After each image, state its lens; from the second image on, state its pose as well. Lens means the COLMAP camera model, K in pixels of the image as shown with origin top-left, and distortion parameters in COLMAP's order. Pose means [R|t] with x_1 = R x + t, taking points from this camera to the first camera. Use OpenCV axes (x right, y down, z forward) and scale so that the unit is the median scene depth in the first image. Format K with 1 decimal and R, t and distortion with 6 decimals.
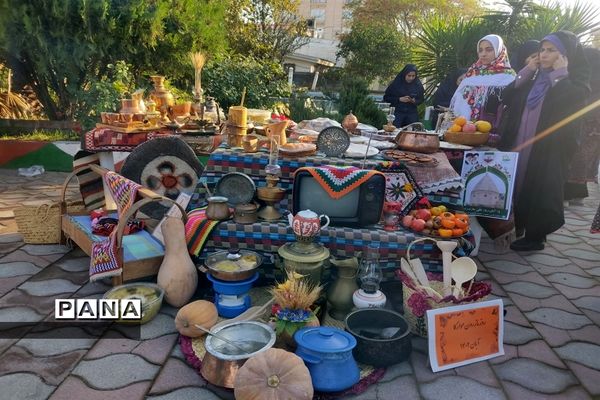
lens RADIAL K [[455.6, 0, 297.8], [0, 455.6, 218.0], [0, 0, 1]] dist [0.014597, -0.007742]
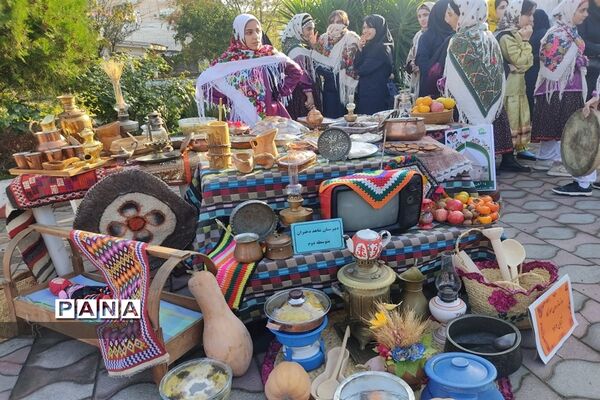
lens RADIAL K [[451.2, 0, 300.0], [0, 451.2, 225.7], [0, 0, 1]] dist [0.001421, 0.006192]
pose [[0.932341, -0.221699, 0.285638, -0.266924], [0.203792, 0.974742, 0.091358, -0.100564], [-0.298677, -0.026966, 0.953973, 0.144592]]
